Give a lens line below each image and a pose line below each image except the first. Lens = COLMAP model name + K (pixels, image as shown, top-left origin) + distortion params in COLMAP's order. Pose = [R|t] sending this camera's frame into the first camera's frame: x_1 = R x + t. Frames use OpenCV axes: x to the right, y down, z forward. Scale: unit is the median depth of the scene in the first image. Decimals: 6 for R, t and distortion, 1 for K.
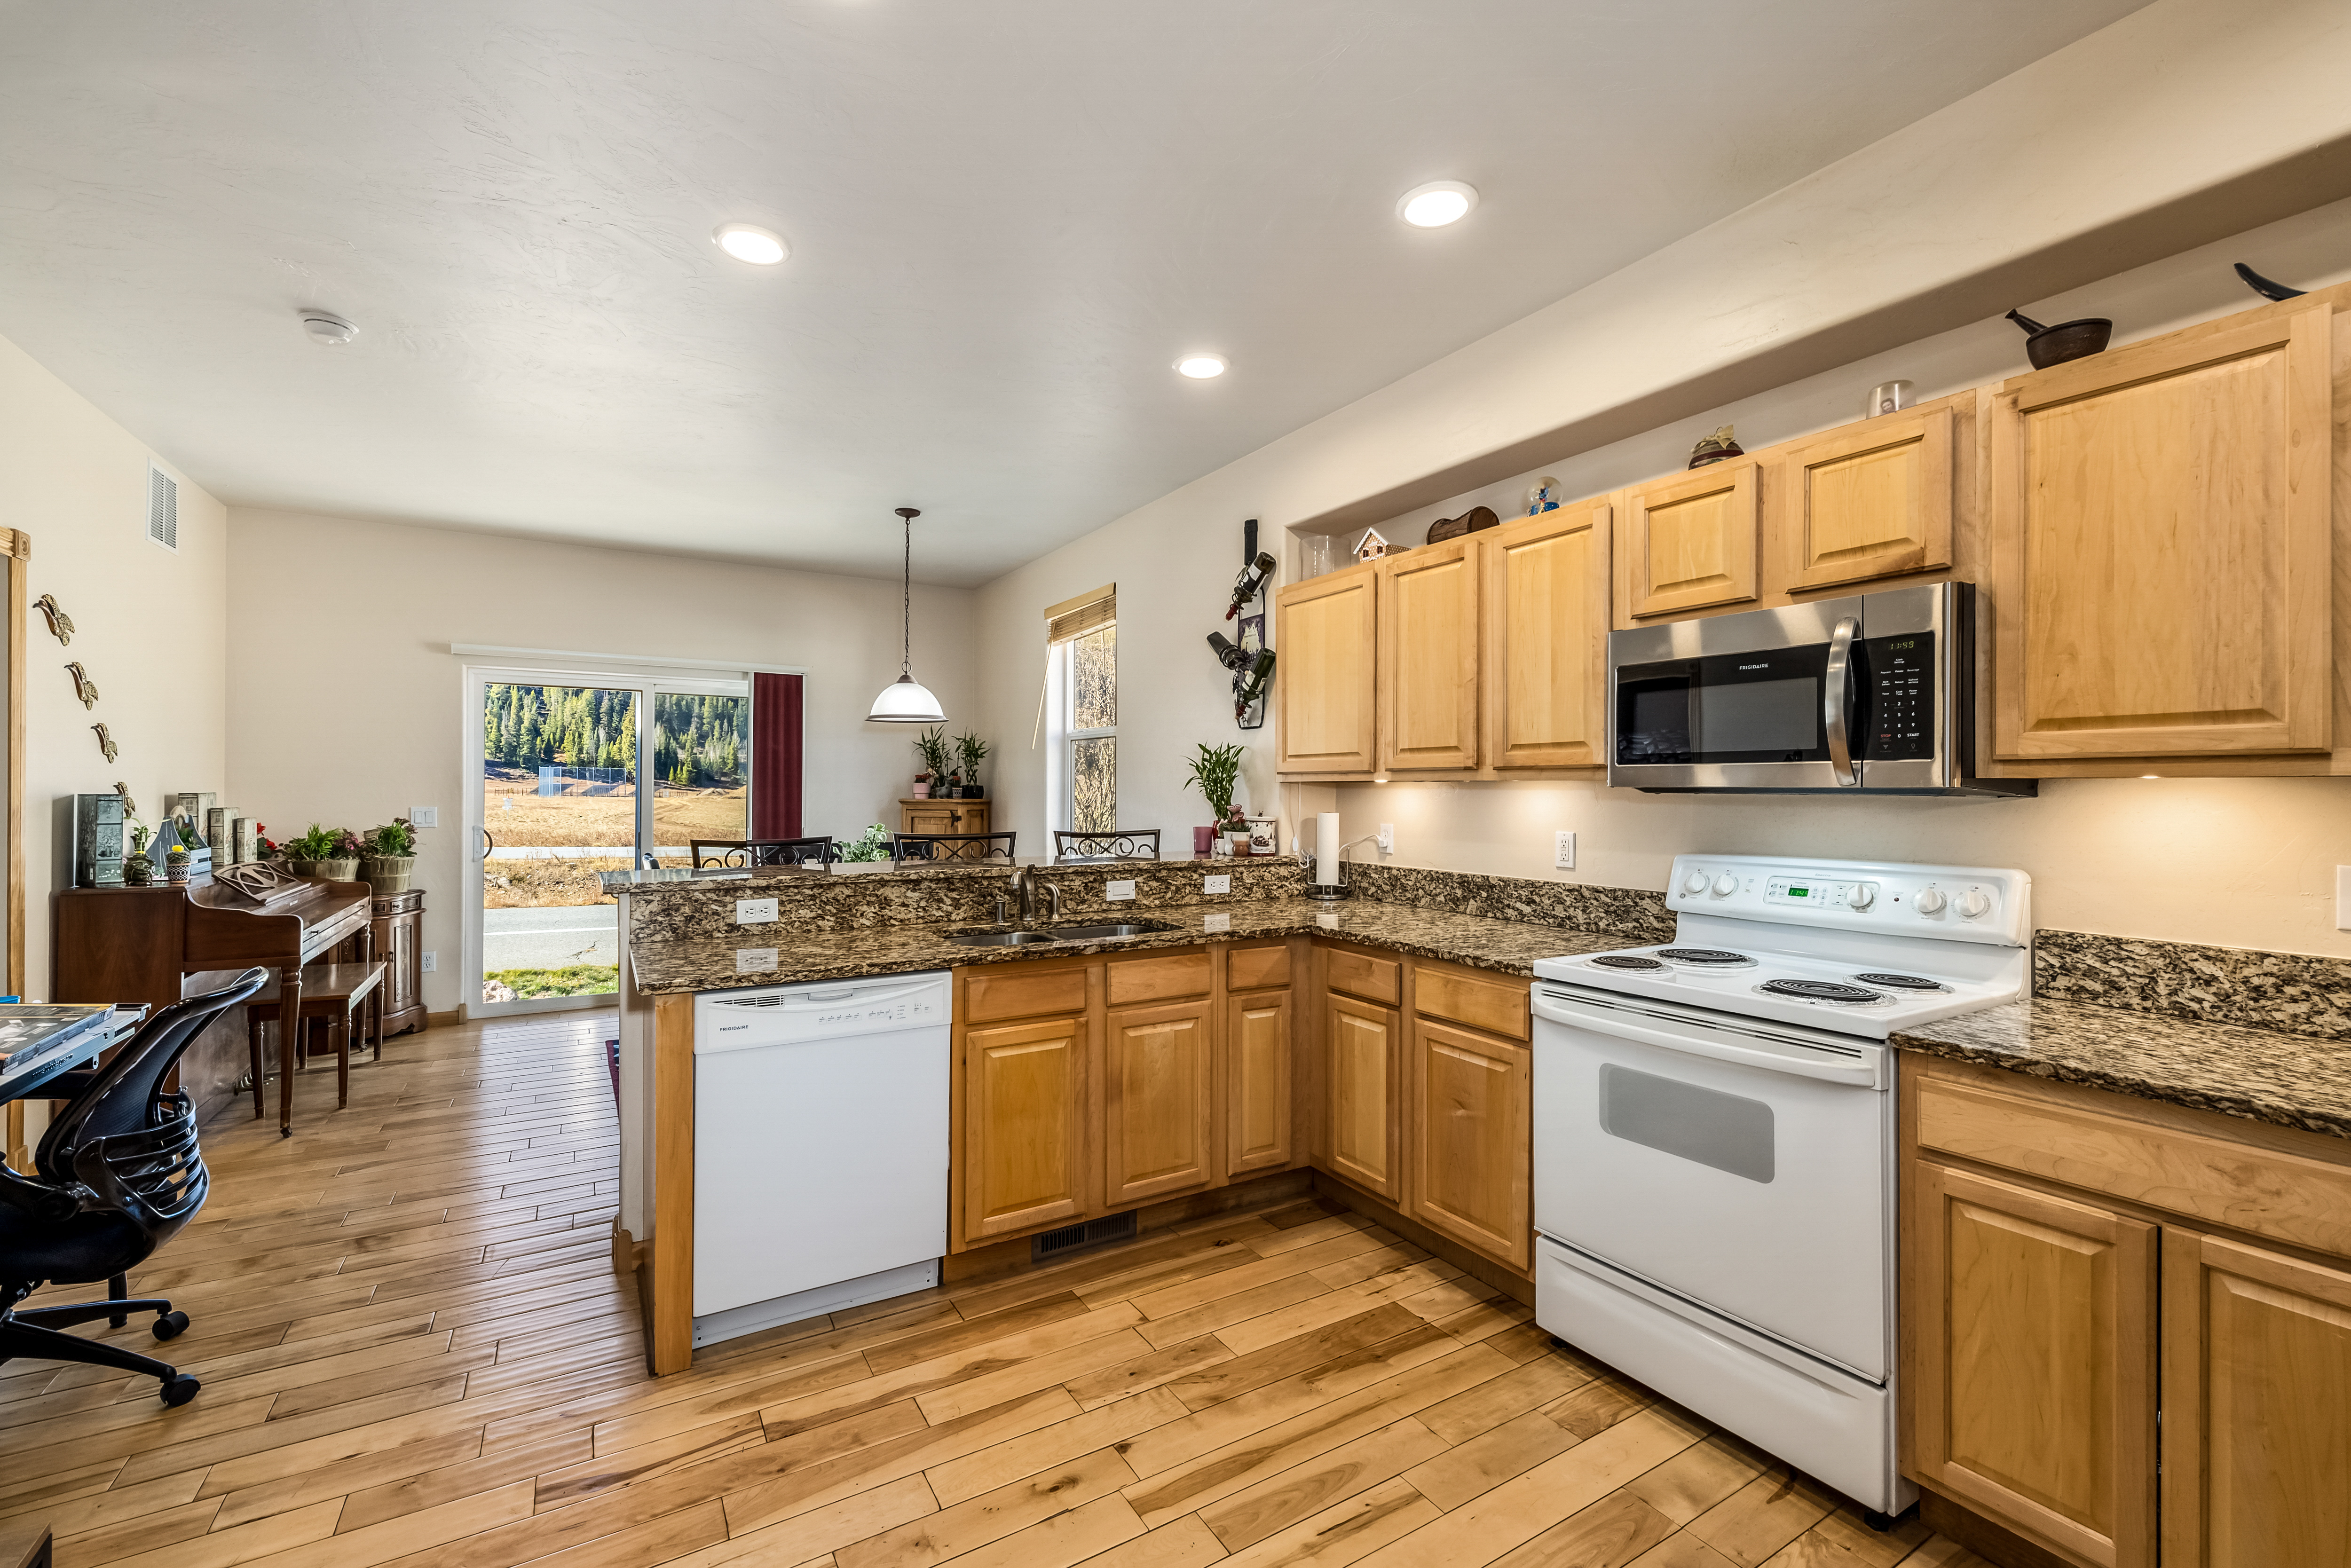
lens RADIAL K [[986.3, 0, 1155.3], [0, 986.3, 789.1], [0, 0, 1]] dist [-0.001156, -0.000031]
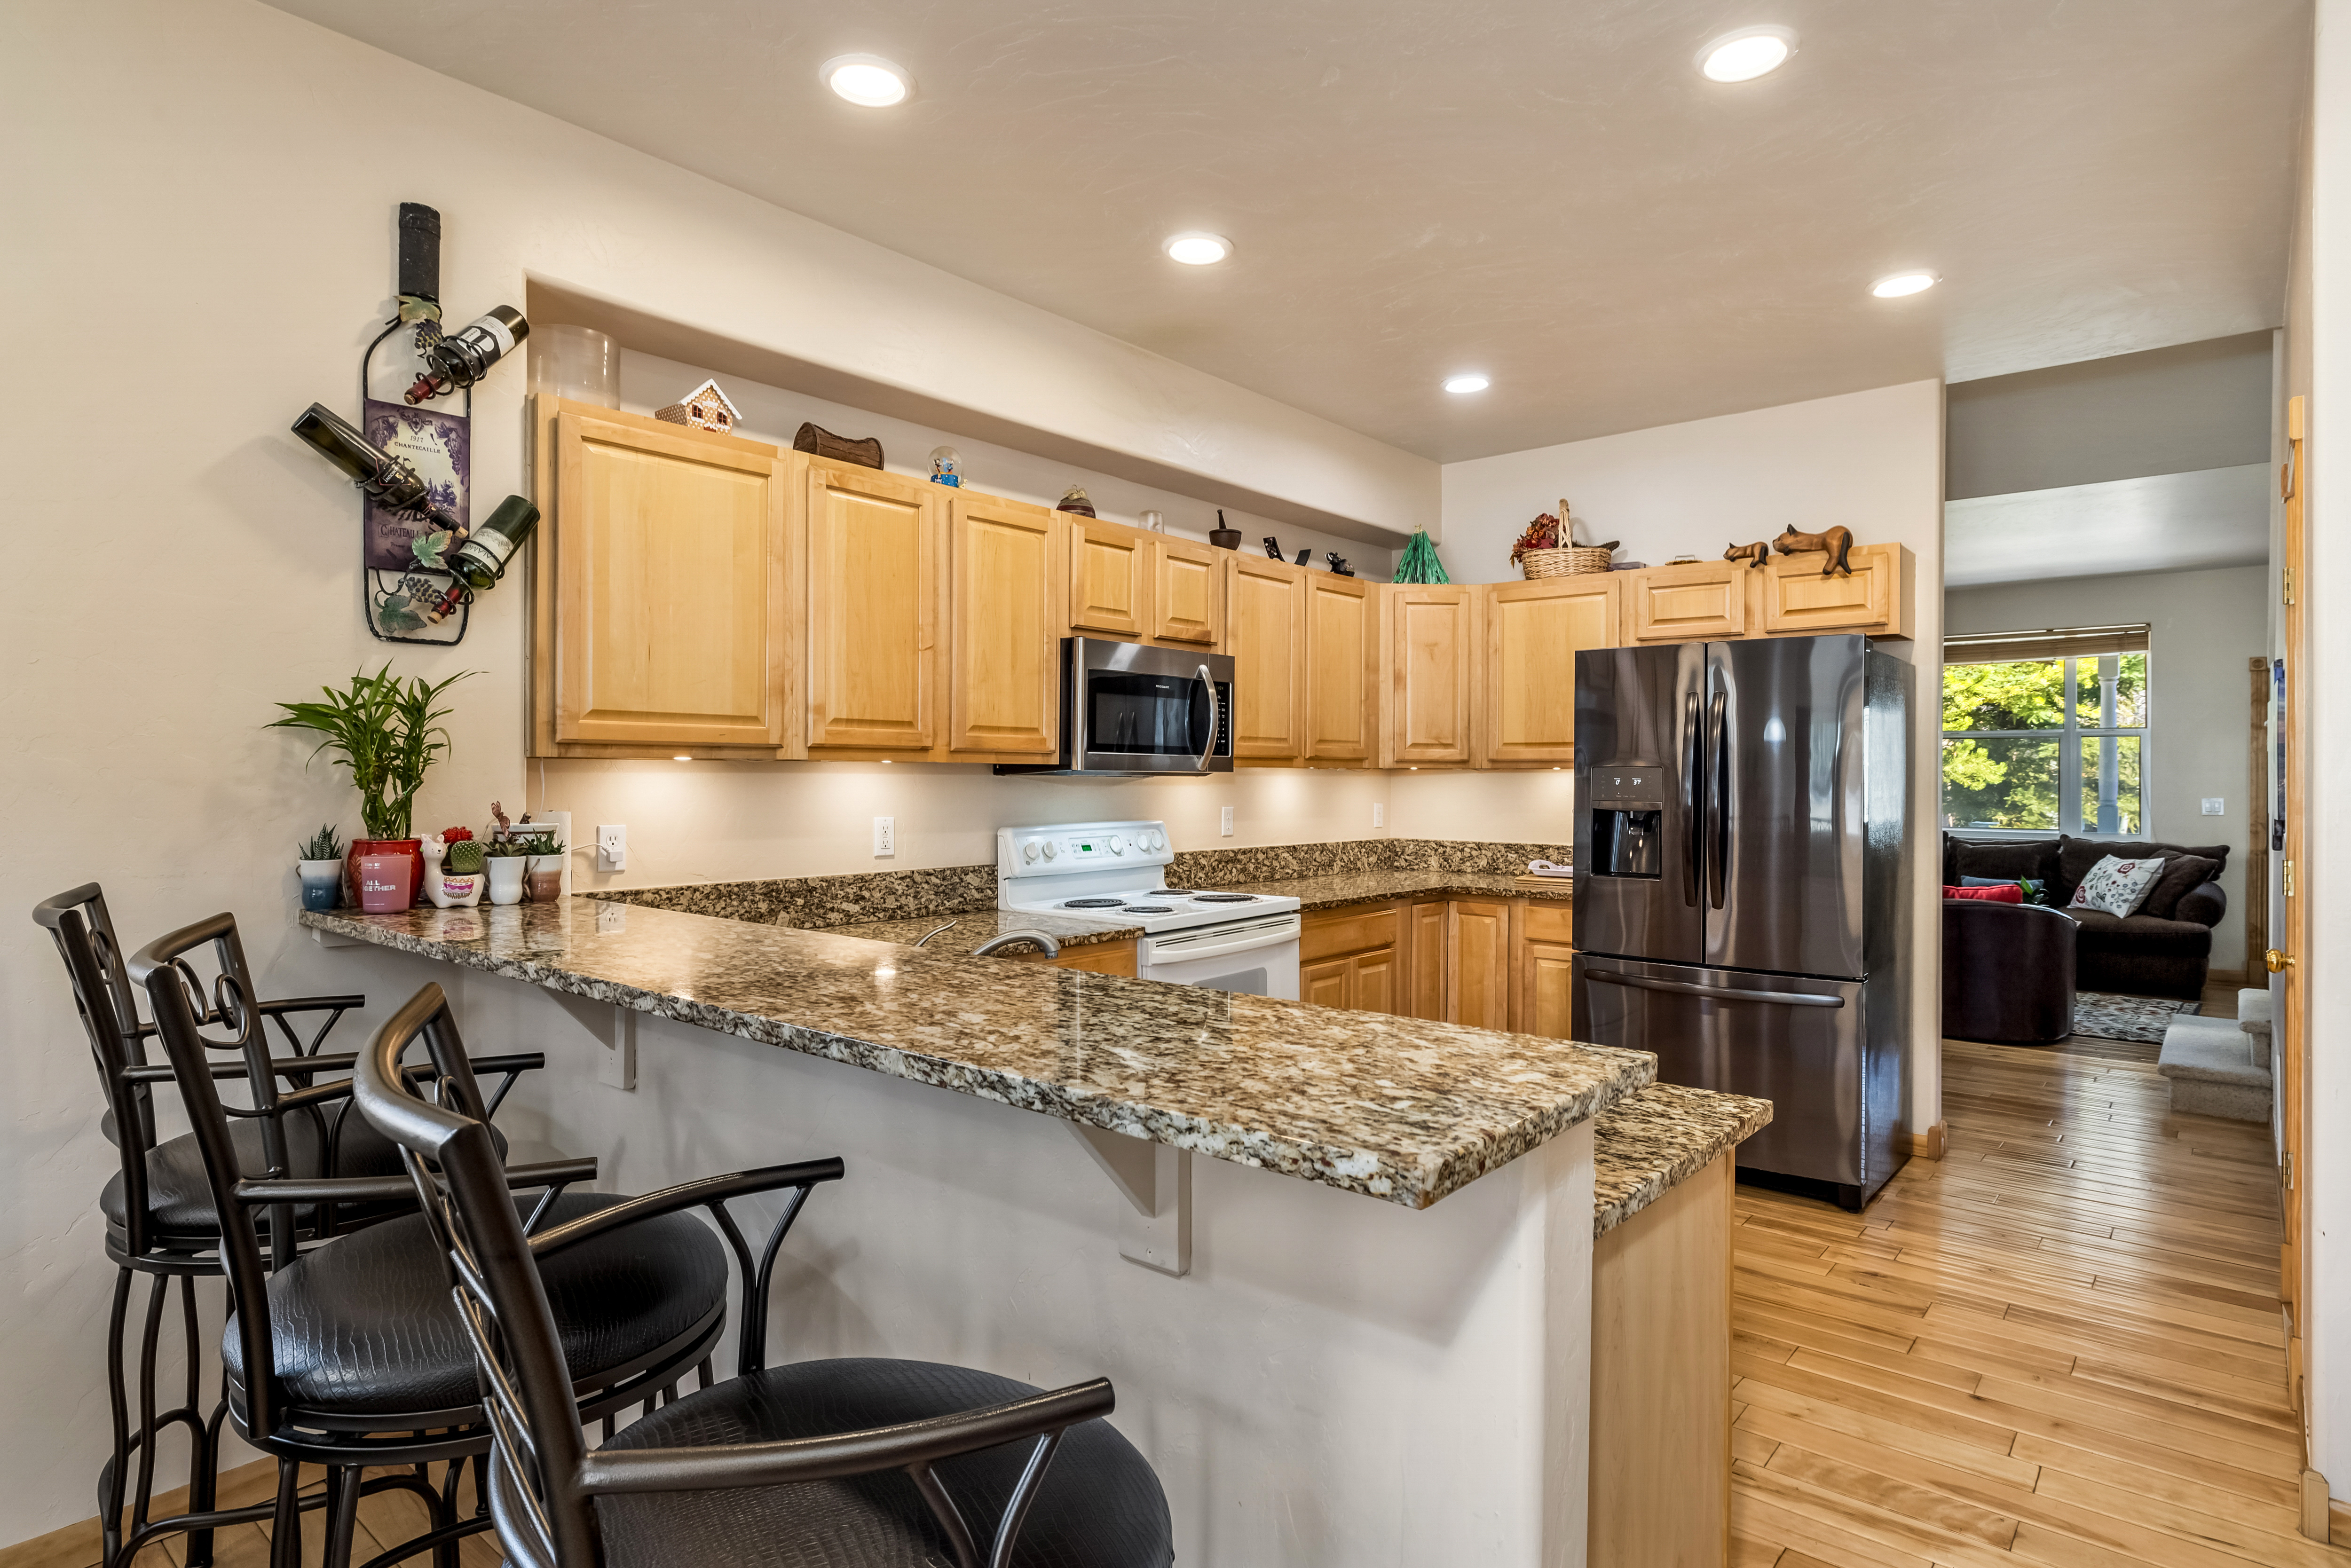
lens RADIAL K [[1281.0, 0, 1150.4], [0, 1281.0, 777.2], [0, 0, 1]] dist [-0.004424, 0.003074]
pose [[-0.331786, -0.005293, 0.943340, -0.816190], [-0.004227, 0.999983, 0.004124, -0.000608], [-0.943345, -0.002619, -0.331803, 1.174834]]
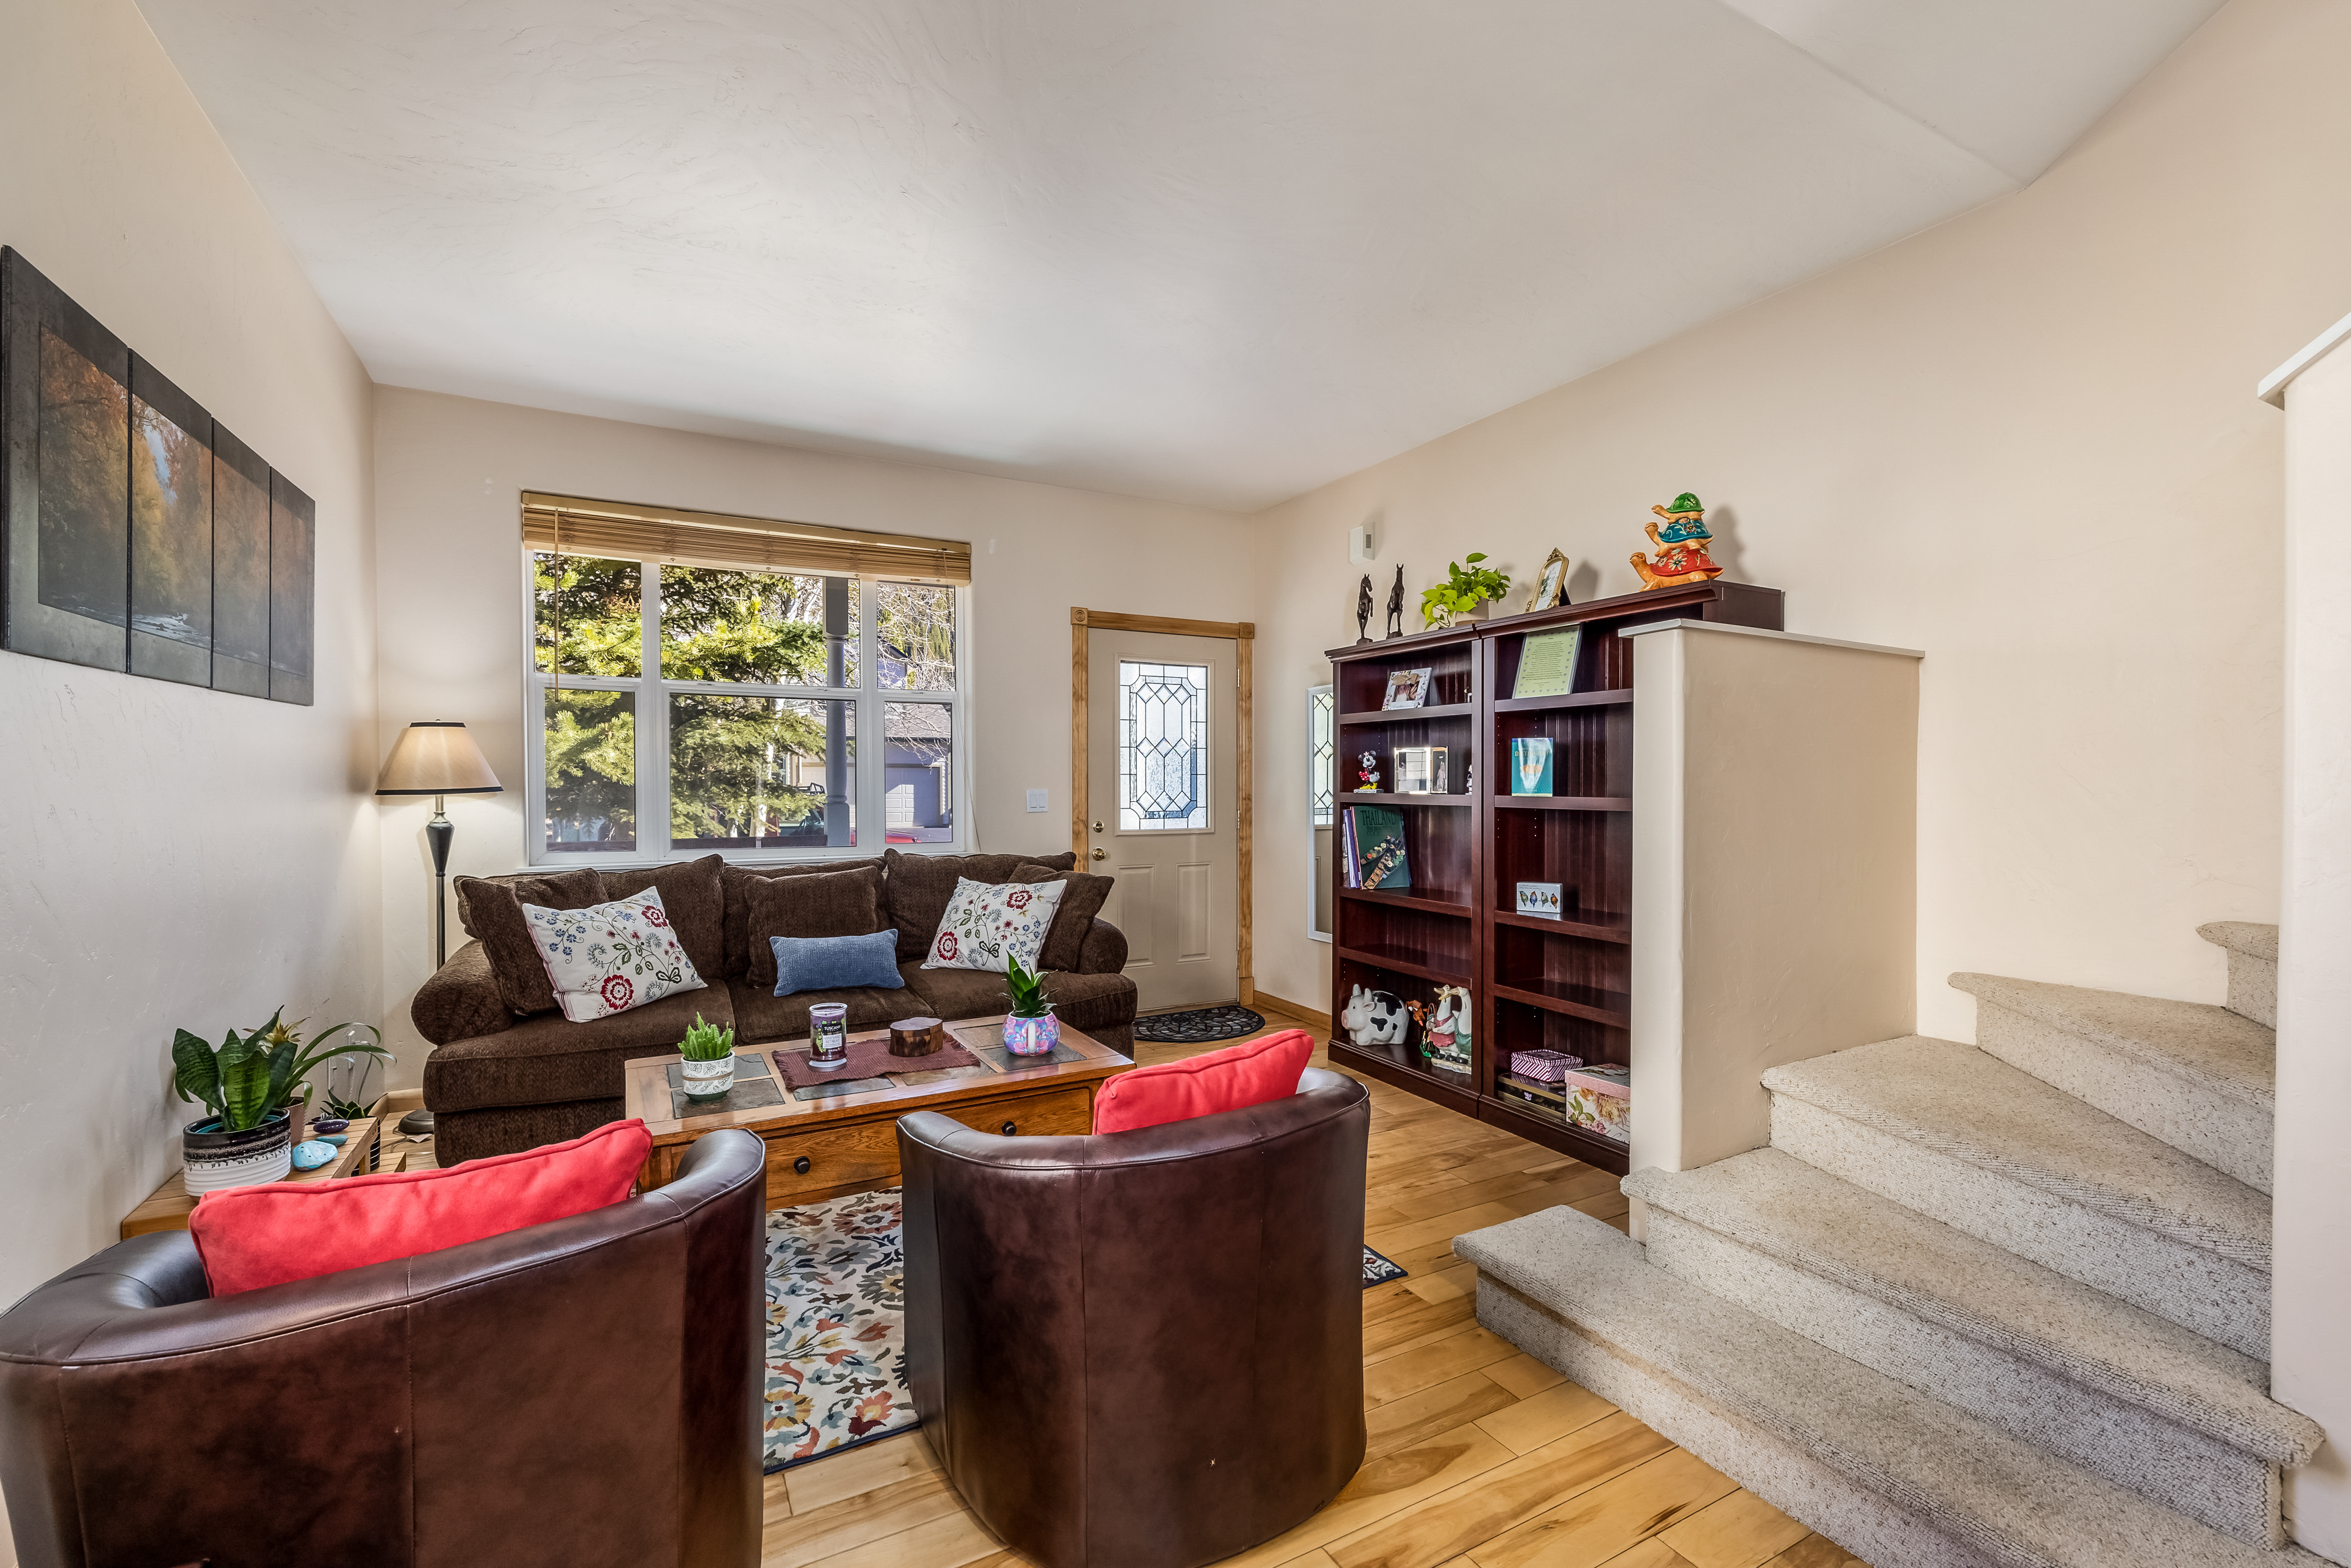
lens RADIAL K [[986.3, 0, 1102.6], [0, 986.3, 812.4], [0, 0, 1]] dist [-0.001156, -0.000031]
pose [[-0.996227, -0.000204, 0.086790, 0.697576], [0.002887, 0.999366, 0.035482, 0.028847], [-0.086742, 0.035598, -0.995595, -0.254287]]
